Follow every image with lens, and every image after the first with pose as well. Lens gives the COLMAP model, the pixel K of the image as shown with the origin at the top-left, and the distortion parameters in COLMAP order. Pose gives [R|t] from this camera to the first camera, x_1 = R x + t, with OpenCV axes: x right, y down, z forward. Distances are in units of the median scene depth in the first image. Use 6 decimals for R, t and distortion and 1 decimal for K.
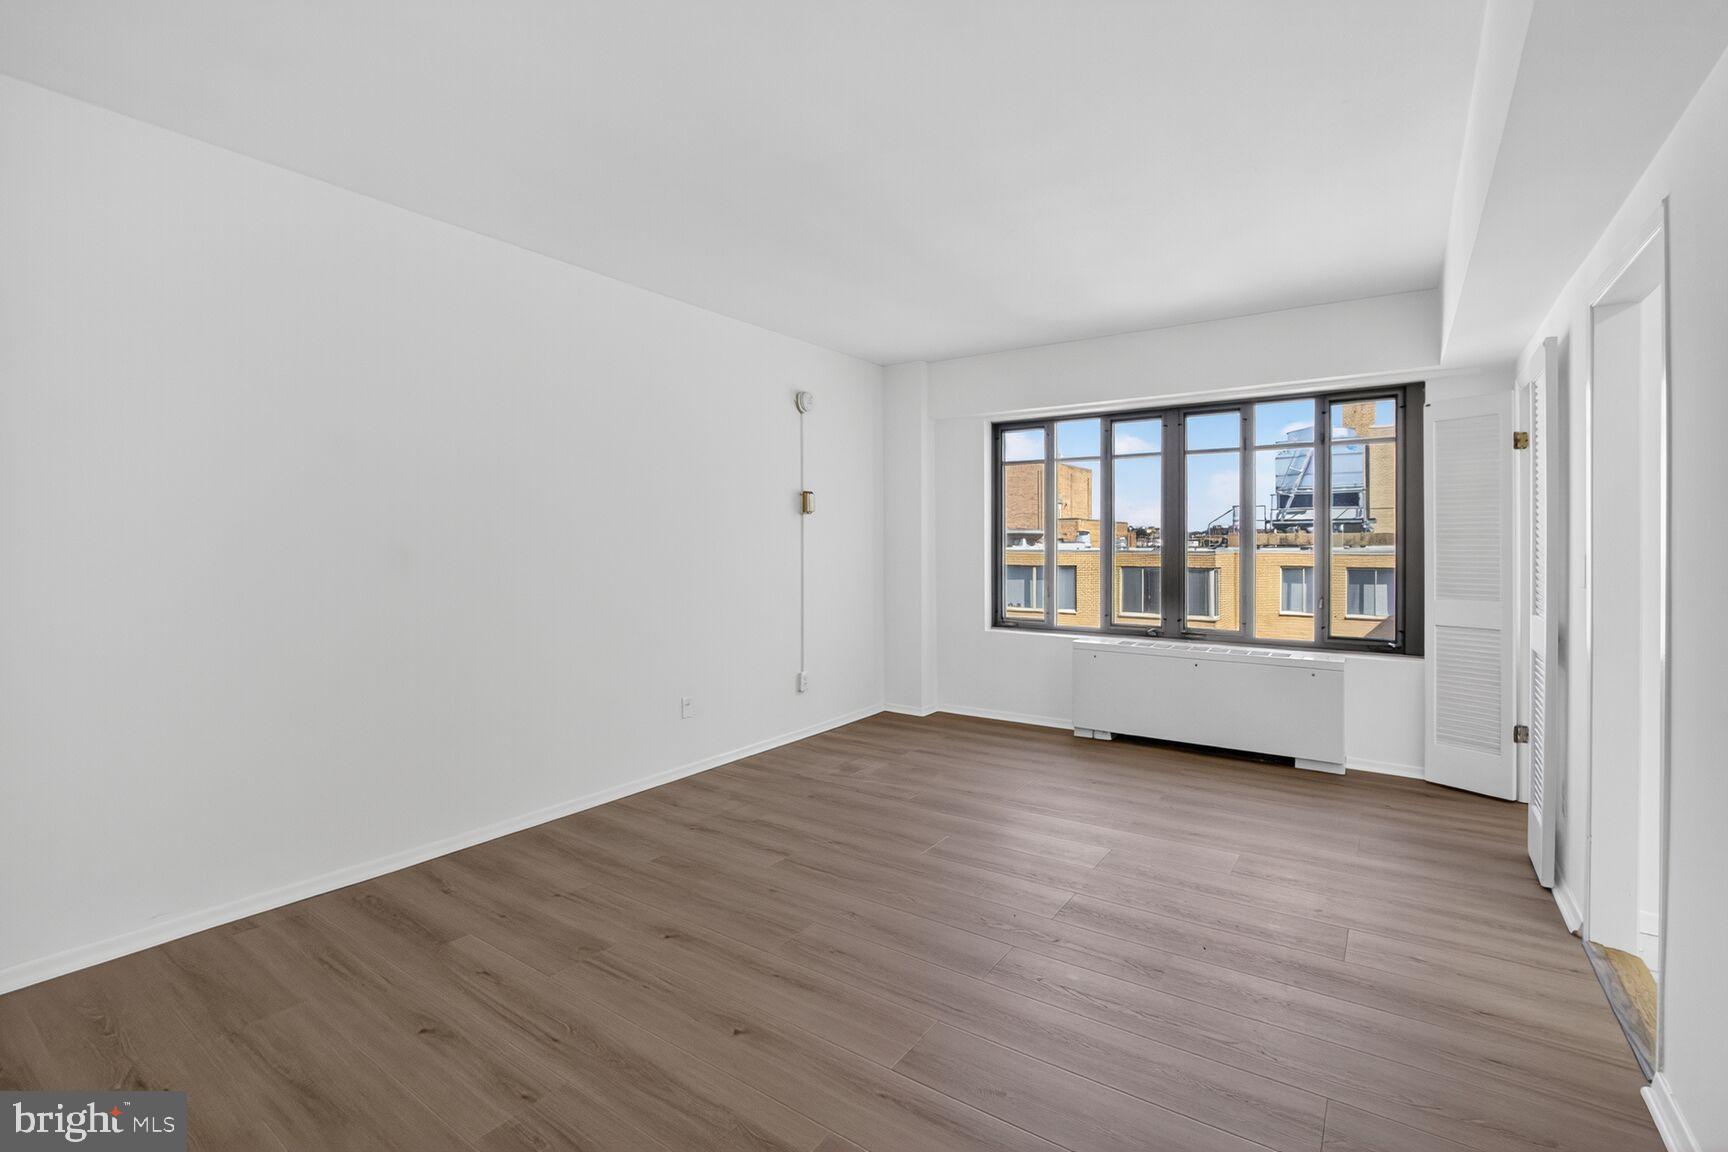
lens RADIAL K [[772.1, 0, 863.8], [0, 772.1, 549.7], [0, 0, 1]] dist [-0.014317, 0.000003]
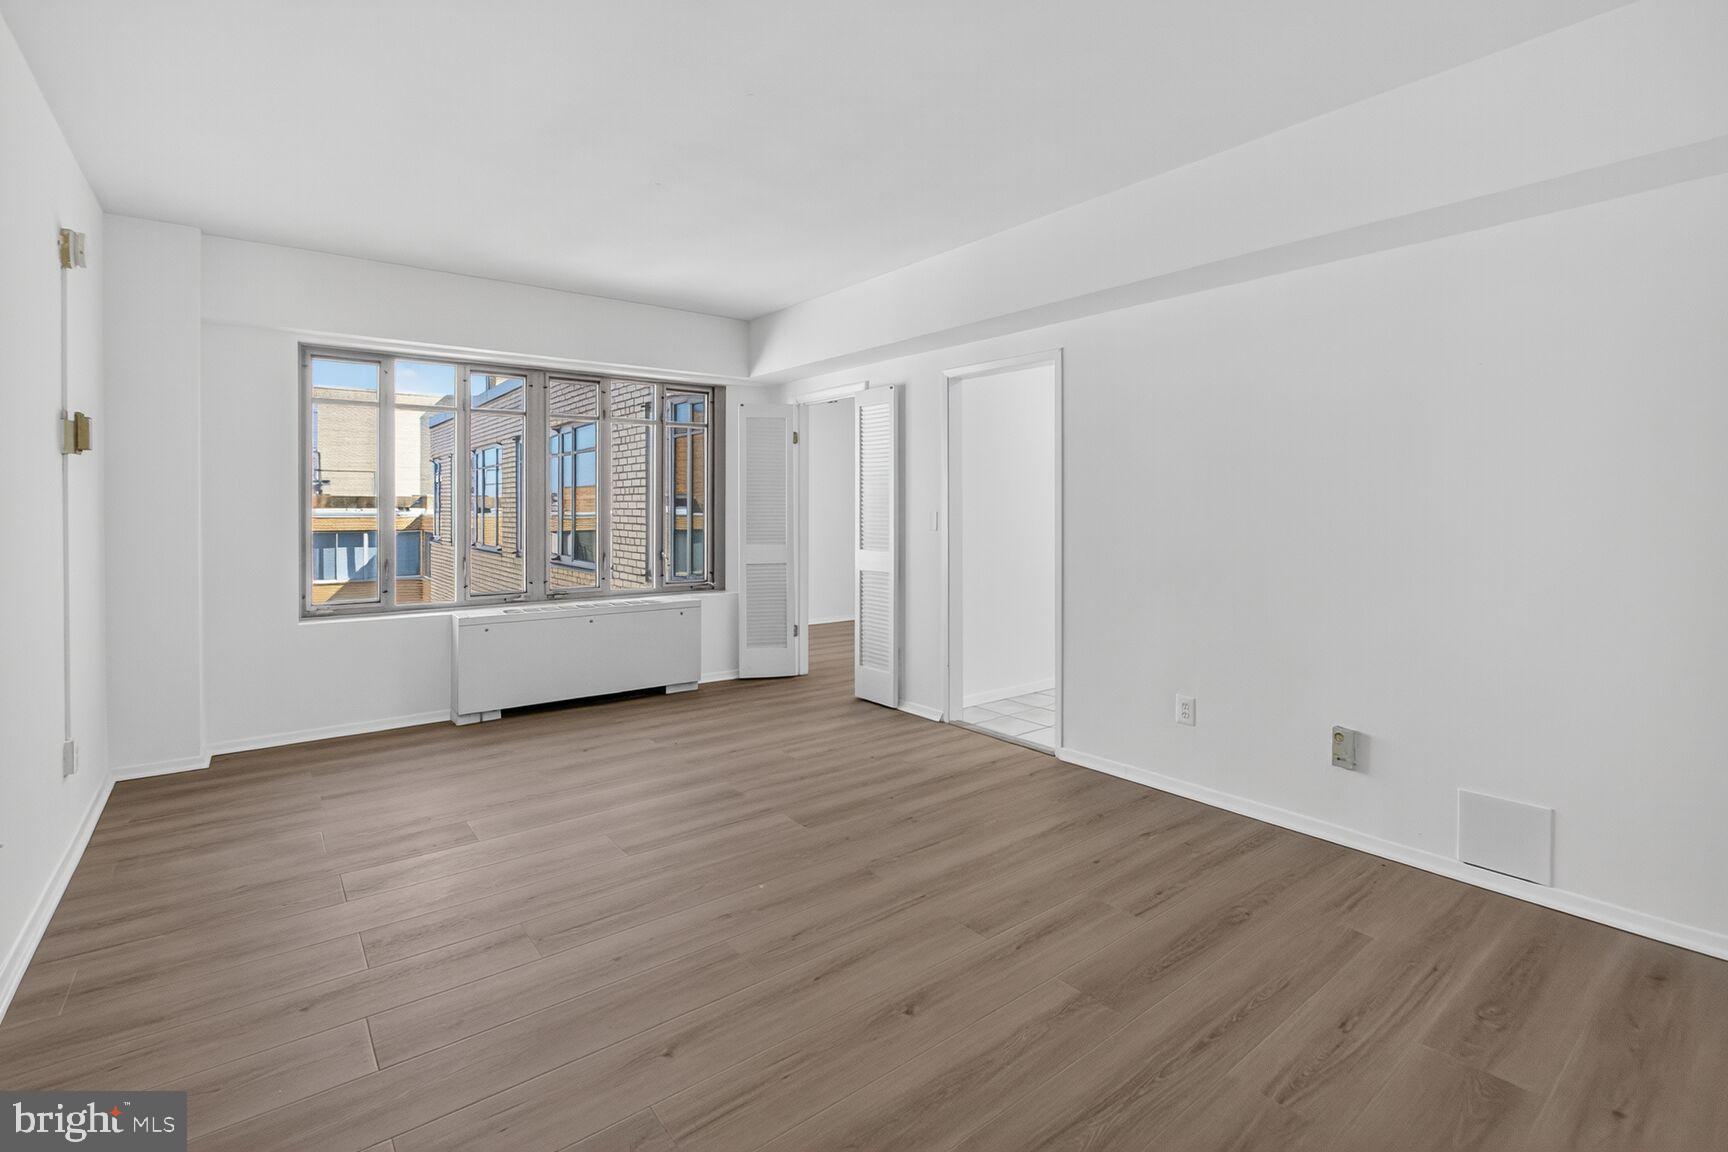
lens RADIAL K [[783.8, 0, 863.5], [0, 783.8, 507.2], [0, 0, 1]] dist [-0.012604, -0.000147]
pose [[0.299655, -0.001388, 0.954046, -0.441344], [0.008076, 0.999967, -0.001082, -0.001290], [-0.954013, 0.008029, 0.299657, 0.300079]]
